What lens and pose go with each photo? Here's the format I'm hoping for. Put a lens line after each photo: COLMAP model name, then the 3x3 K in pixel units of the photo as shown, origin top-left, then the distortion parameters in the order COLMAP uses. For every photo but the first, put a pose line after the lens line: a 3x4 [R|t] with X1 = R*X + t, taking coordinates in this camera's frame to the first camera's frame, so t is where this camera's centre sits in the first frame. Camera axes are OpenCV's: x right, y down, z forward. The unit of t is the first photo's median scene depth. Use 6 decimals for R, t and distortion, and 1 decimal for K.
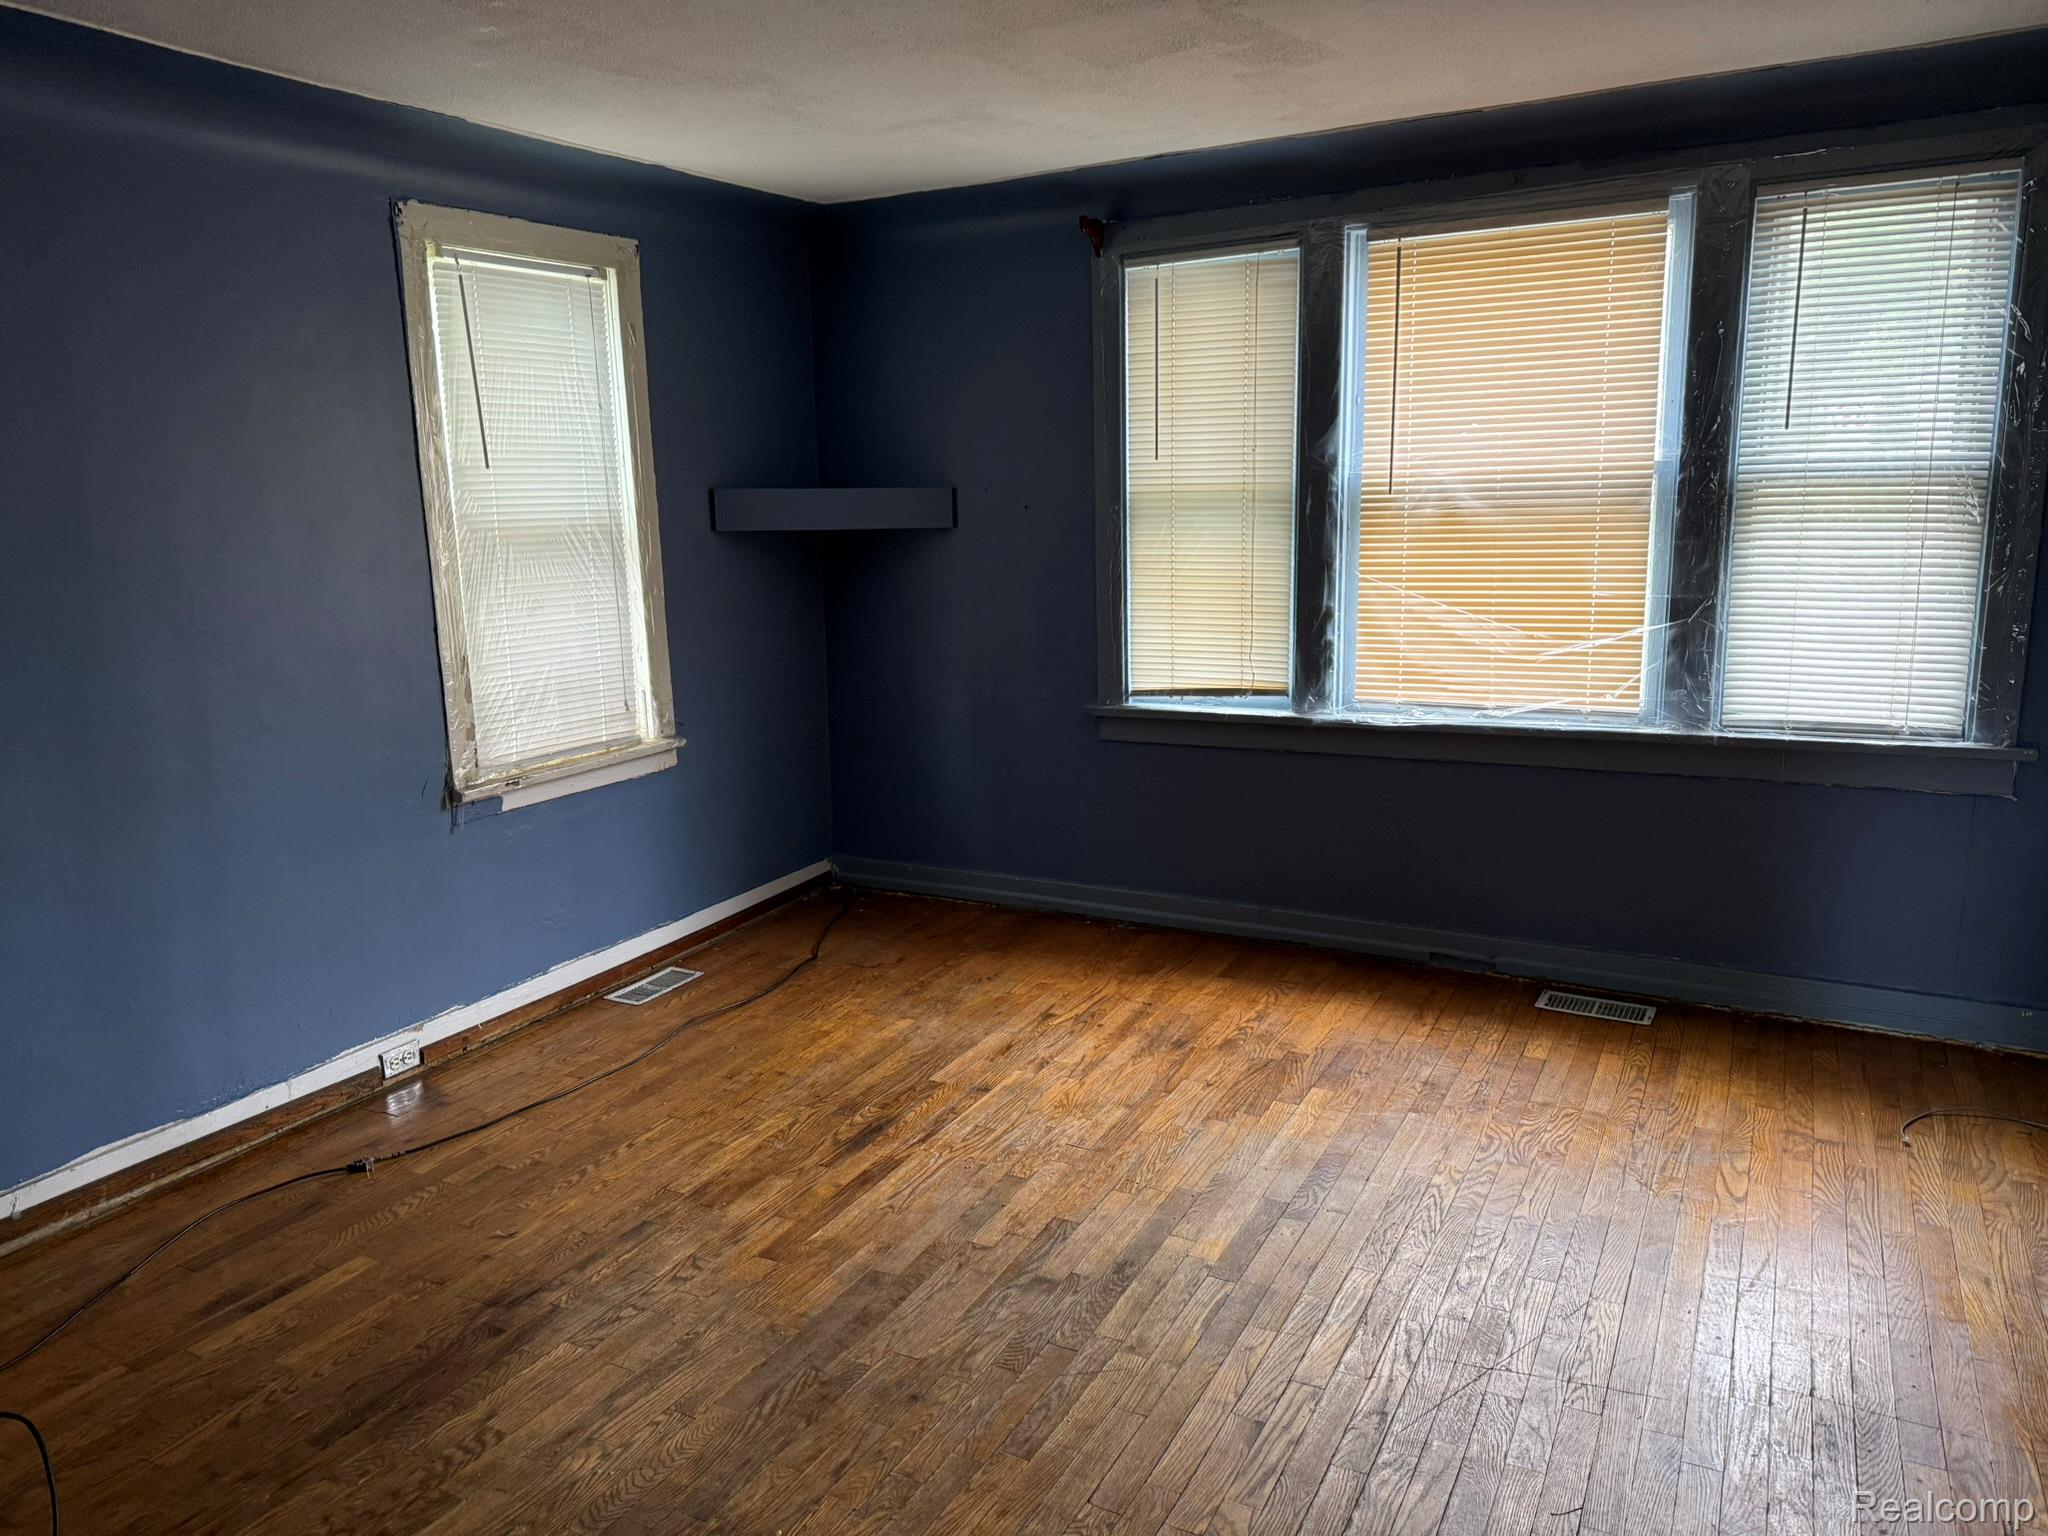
lens RADIAL K [[1405.7, 0, 1024.0], [0, 1405.7, 768.0], [0, 0, 1]] dist [0.112910, -0.164323]
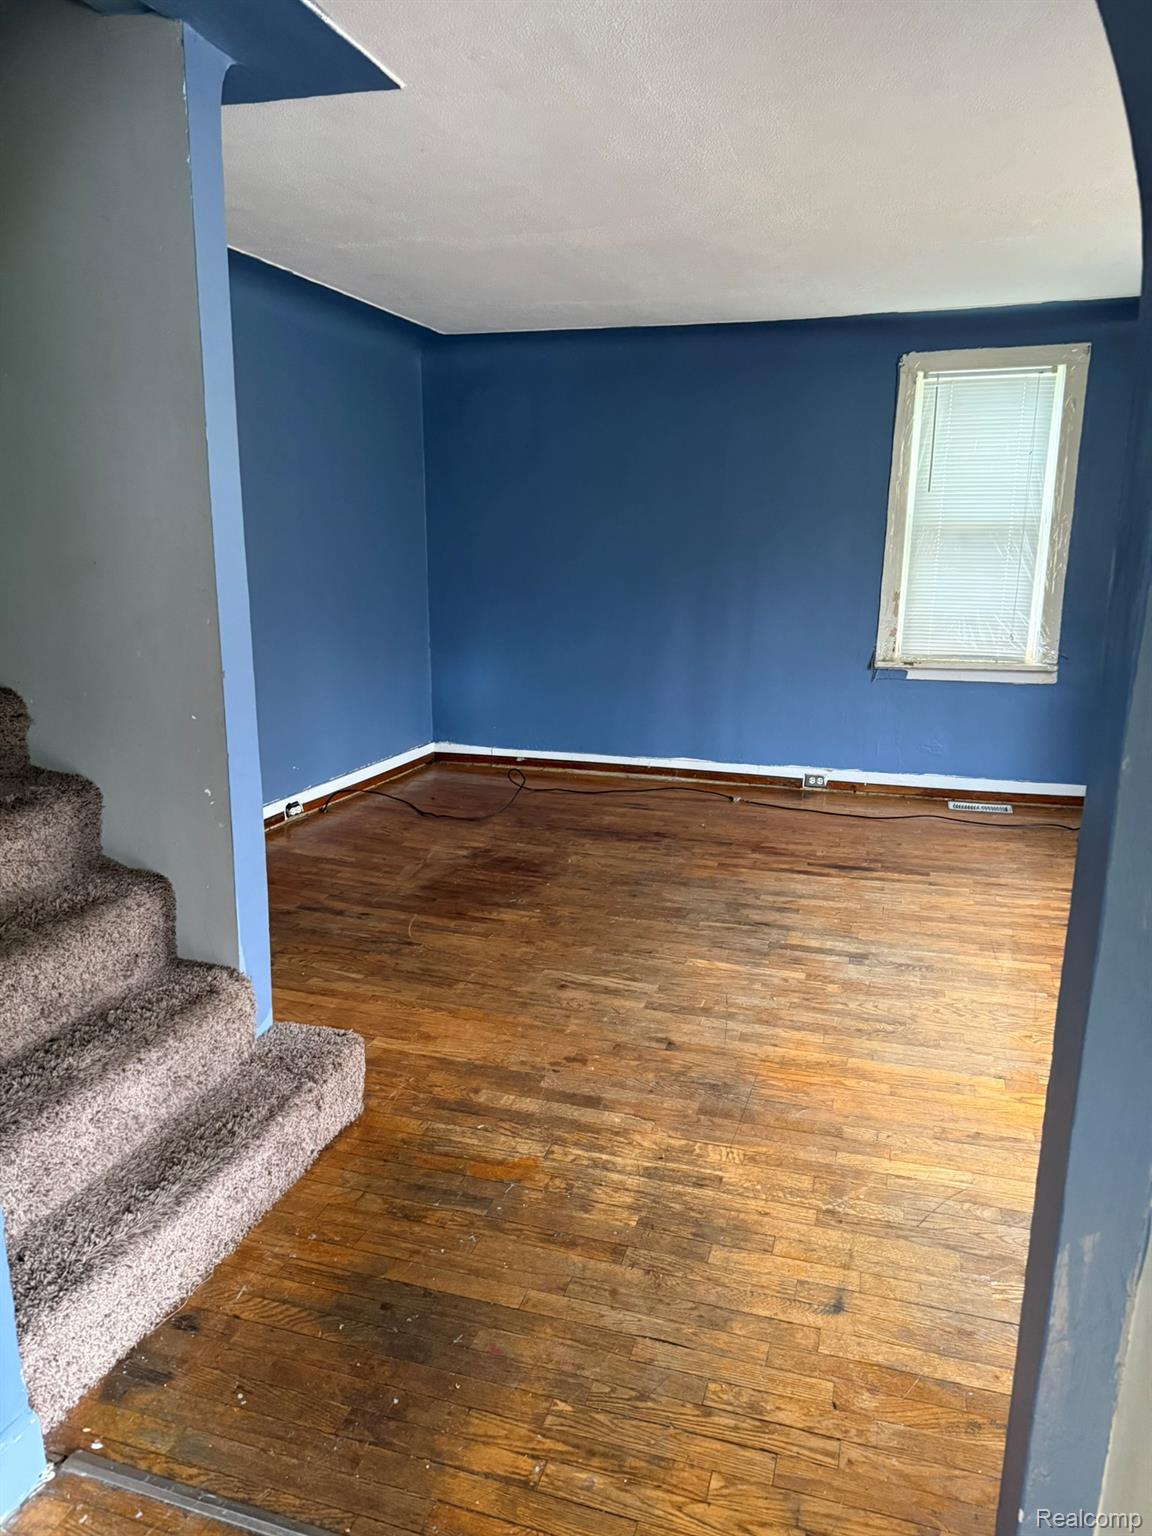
lens RADIAL K [[1060.8, 0, 567.0], [0, 1060.8, 757.1], [0, 0, 1]] dist [0.092495, -0.112222]
pose [[0.192193, 0.238467, -0.951943, 0.925661], [-0.195481, 0.959890, 0.200991, -0.067557], [0.961691, 0.147458, 0.231100, 0.275685]]
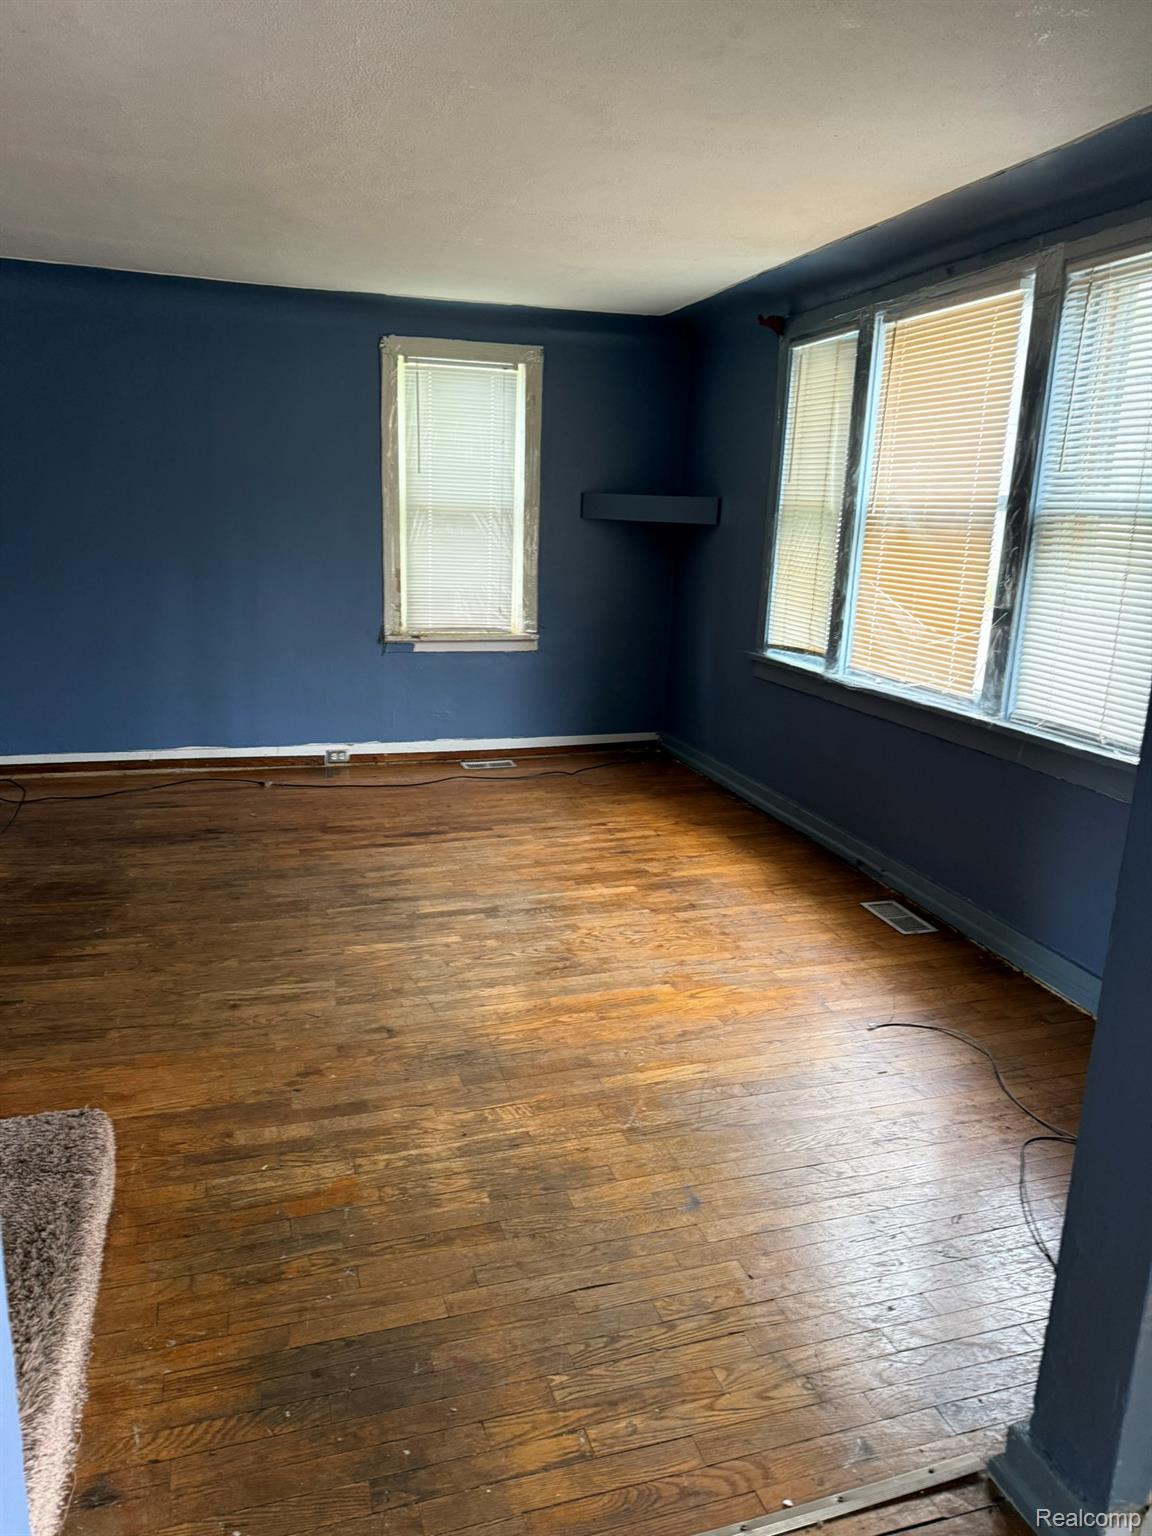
lens RADIAL K [[1054.3, 0, 576.0], [0, 1054.3, 768.0], [0, 0, 1]] dist [0.112910, -0.164323]
pose [[0.721694, 0.215056, -0.657958, 0.810321], [-0.185152, 0.975854, 0.115873, -0.023893], [0.666990, 0.038197, 0.744087, 0.073317]]
